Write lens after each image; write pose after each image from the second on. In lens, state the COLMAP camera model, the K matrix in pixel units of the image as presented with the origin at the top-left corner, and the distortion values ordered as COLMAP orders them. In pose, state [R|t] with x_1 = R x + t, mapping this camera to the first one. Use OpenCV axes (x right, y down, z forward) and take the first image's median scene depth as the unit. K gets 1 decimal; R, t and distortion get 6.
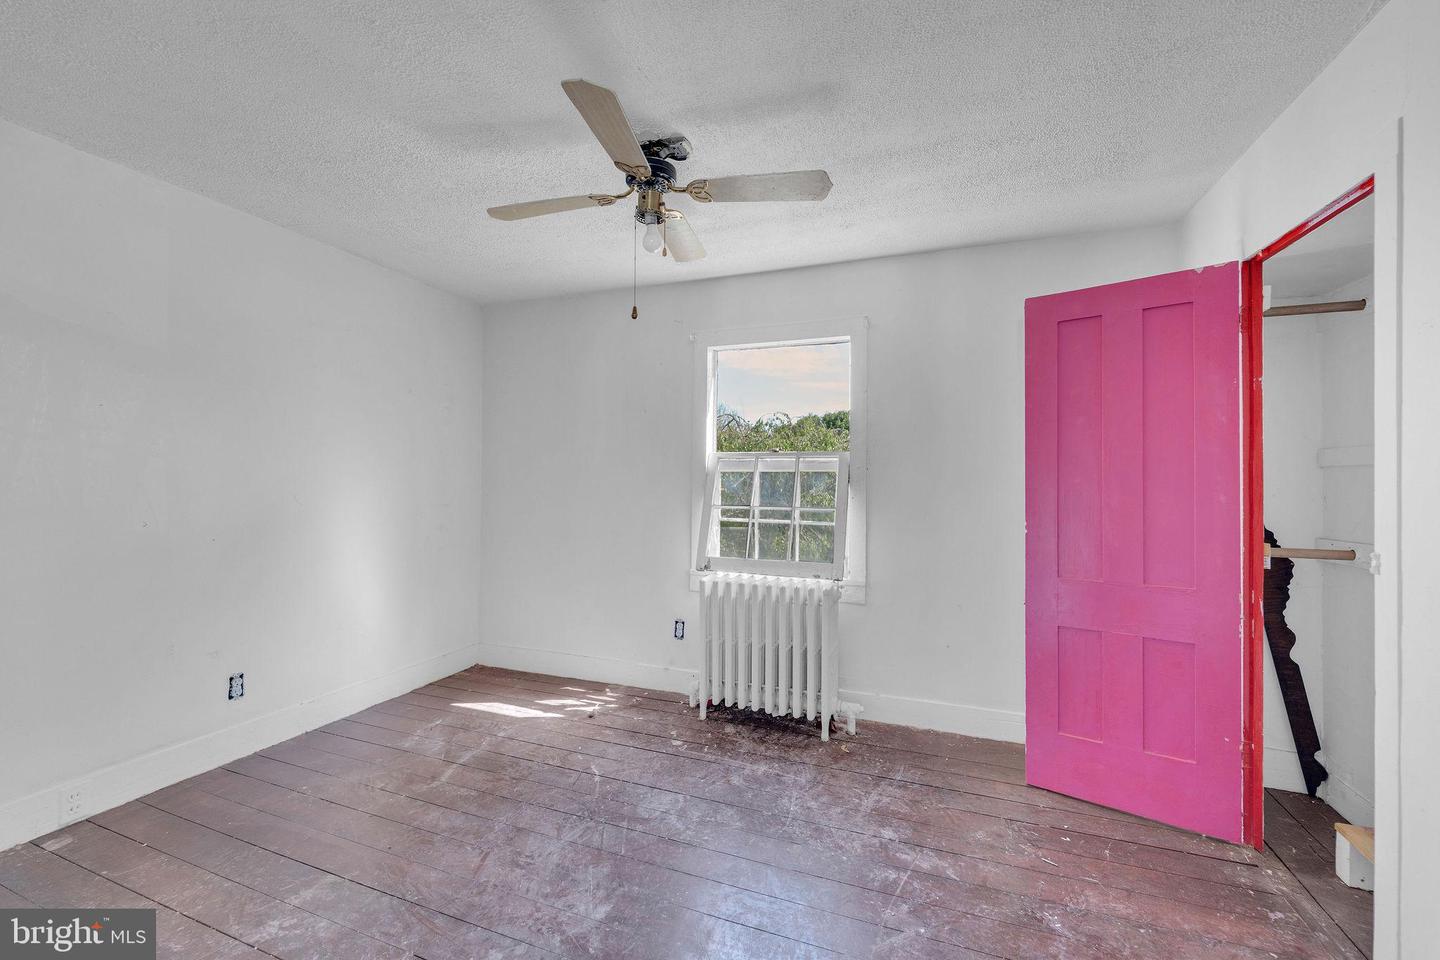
lens RADIAL K [[590.0, 0, 717.4], [0, 590.0, 473.2], [0, 0, 1]] dist [-0.000216, -0.001134]
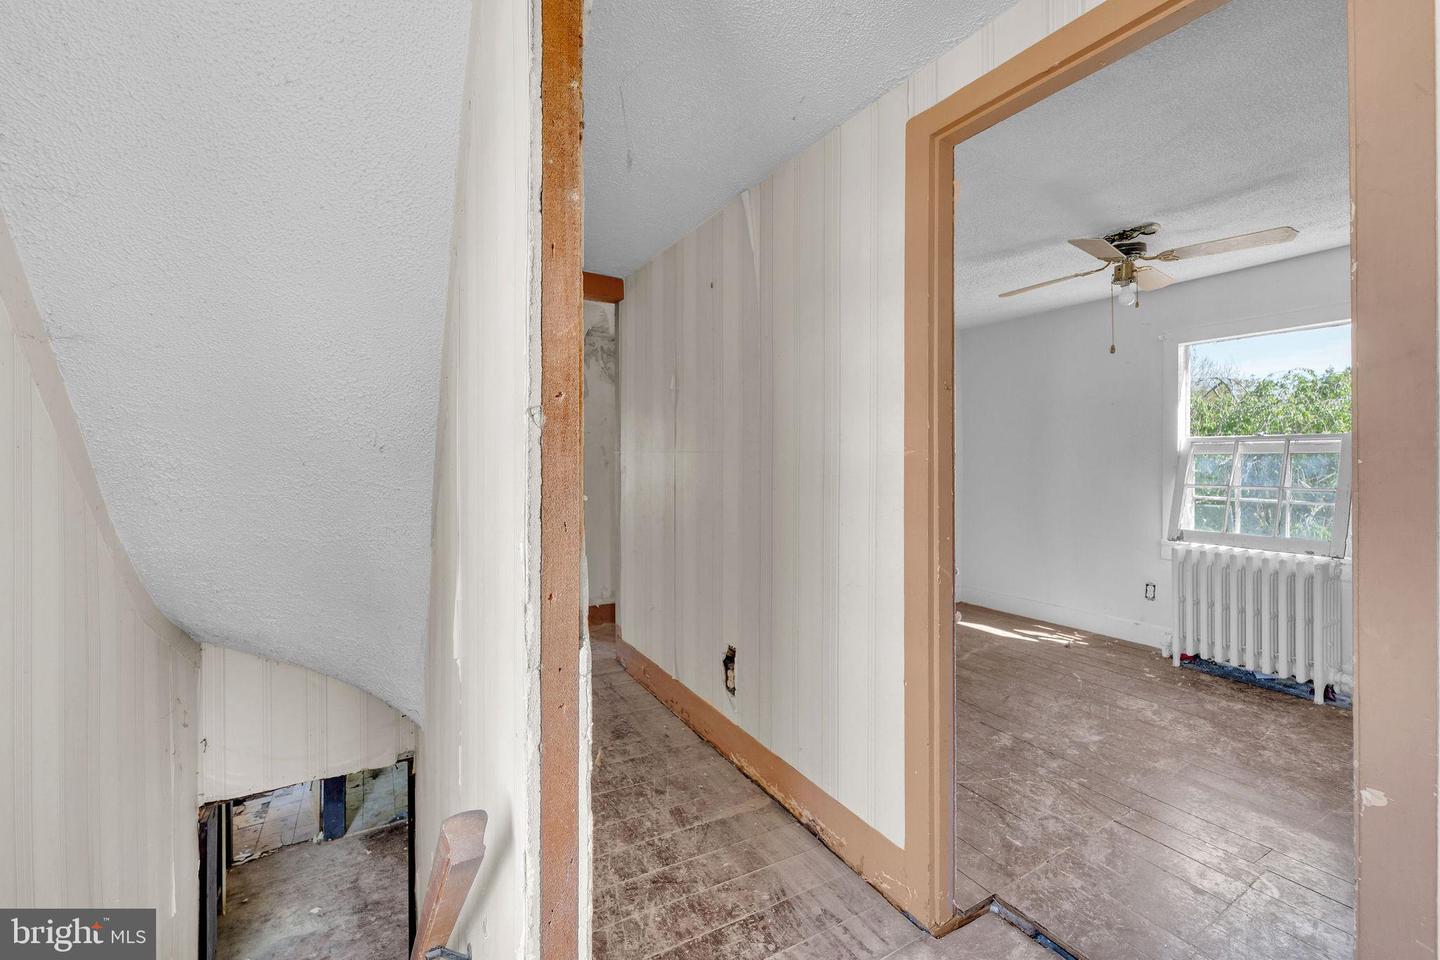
lens RADIAL K [[592.1, 0, 721.0], [0, 592.1, 459.0], [0, 0, 1]] dist [-0.001156, -0.000975]
pose [[0.776727, -0.008508, -0.629779, 0.017019], [0.018052, 0.999799, 0.008757, -0.022678], [0.629578, -0.018171, 0.776725, -0.501890]]
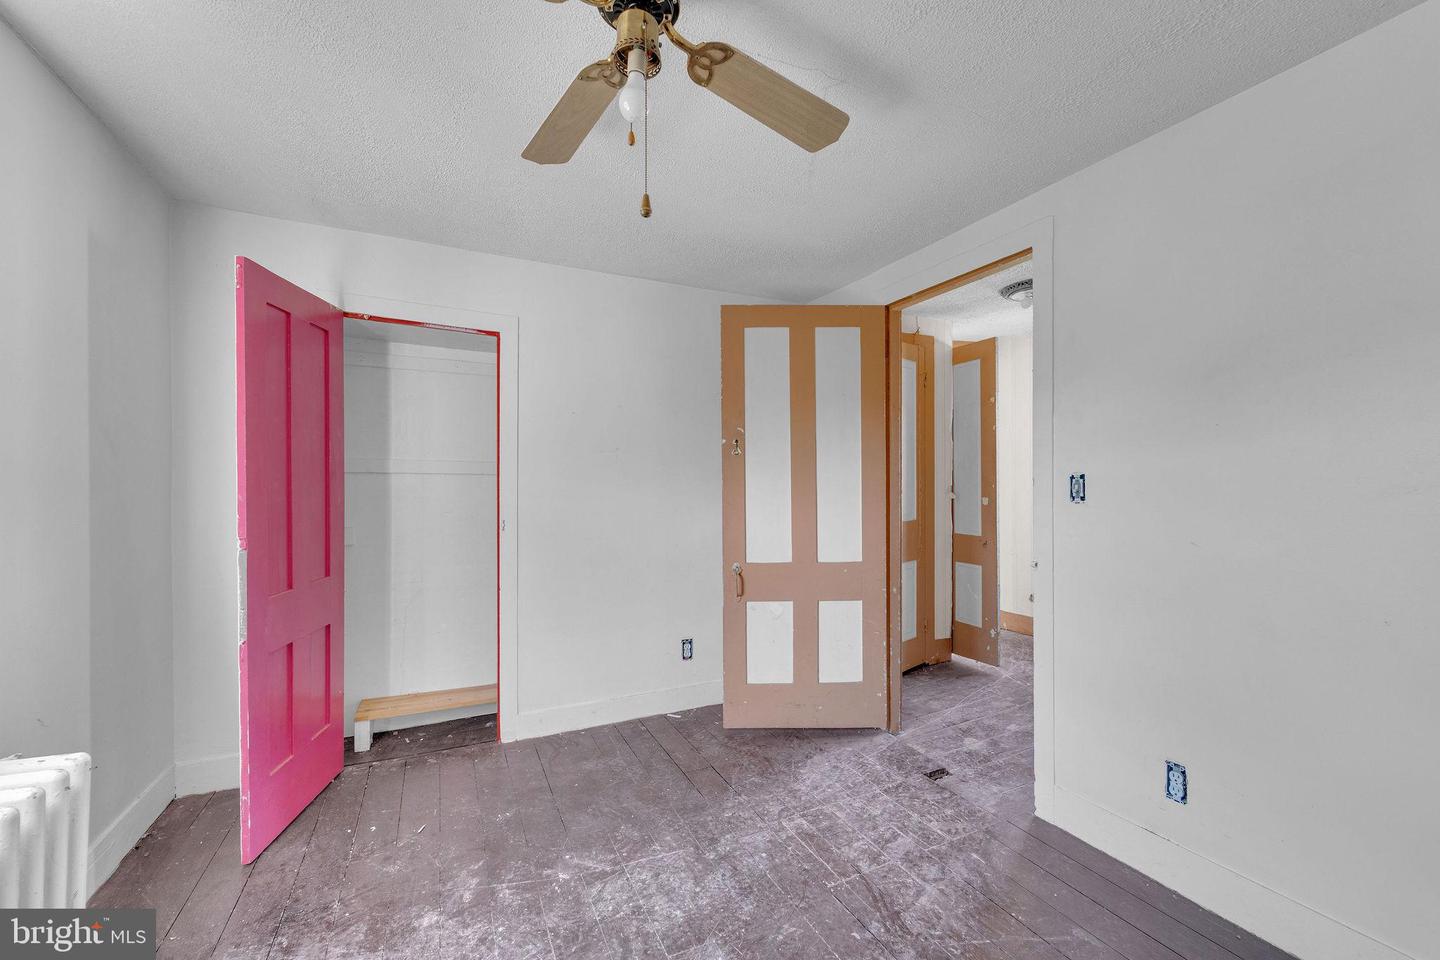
lens RADIAL K [[599.9, 0, 727.1], [0, 599.9, 485.0], [0, 0, 1]] dist [-0.001679, -0.000806]
pose [[-0.735110, -0.010325, 0.677869, -0.409709], [-0.014327, 0.999897, -0.000307, 0.001875], [-0.677796, -0.009938, -0.735183, 0.956491]]
